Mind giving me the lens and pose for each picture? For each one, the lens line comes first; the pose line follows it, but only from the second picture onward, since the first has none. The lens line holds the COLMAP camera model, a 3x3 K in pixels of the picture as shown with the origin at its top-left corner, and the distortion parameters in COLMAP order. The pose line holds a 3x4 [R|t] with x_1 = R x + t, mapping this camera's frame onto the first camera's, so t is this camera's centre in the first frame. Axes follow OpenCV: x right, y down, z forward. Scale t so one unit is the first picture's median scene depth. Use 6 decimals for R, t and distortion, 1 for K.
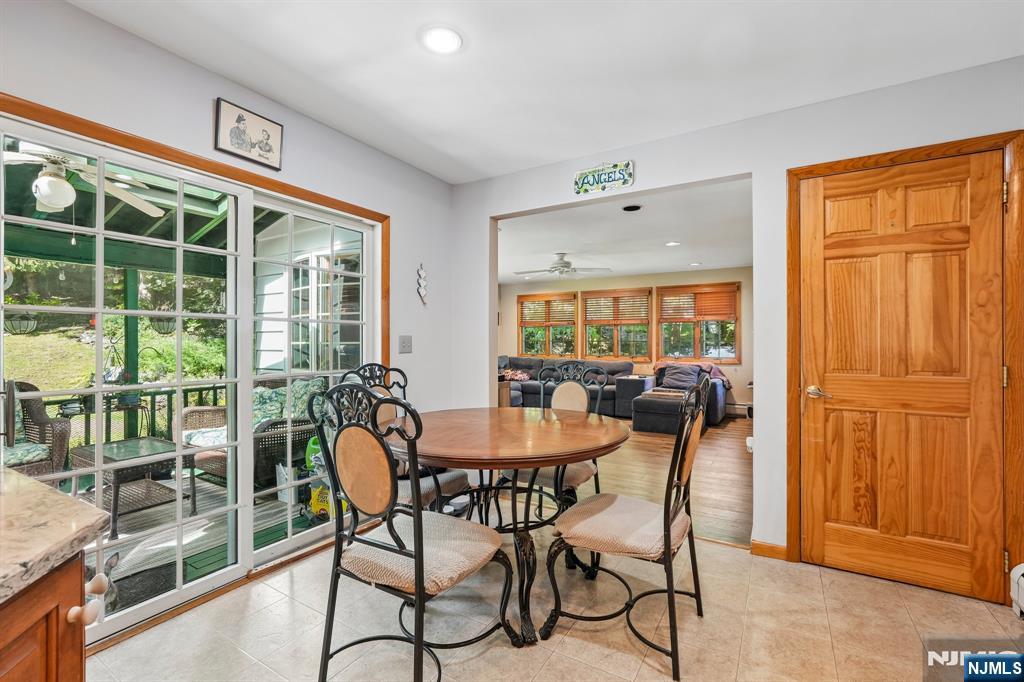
lens RADIAL K [[449.9, 0, 512.0], [0, 449.9, 341.0], [0, 0, 1]] dist [0.000126, -0.000041]
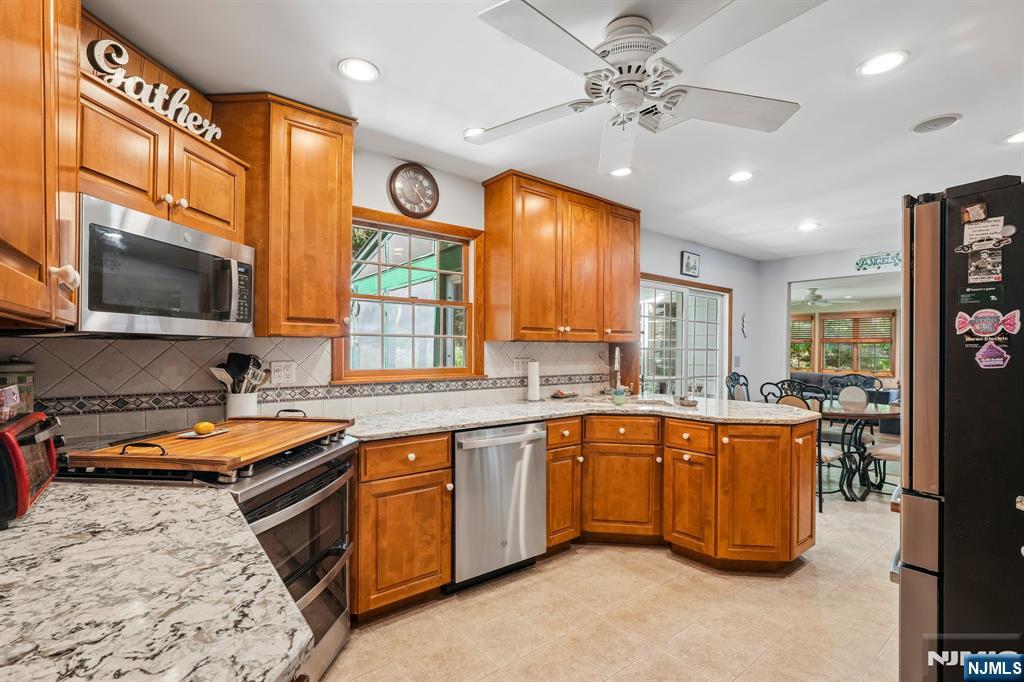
lens RADIAL K [[457.2, 0, 511.8], [0, 457.2, 343.6], [0, 0, 1]] dist [-0.001127, -0.000383]
pose [[0.933269, 0.015159, -0.358858, -0.377816], [-0.018285, 0.999819, -0.005319, -0.030552], [0.358712, 0.011526, 0.933377, -0.870824]]
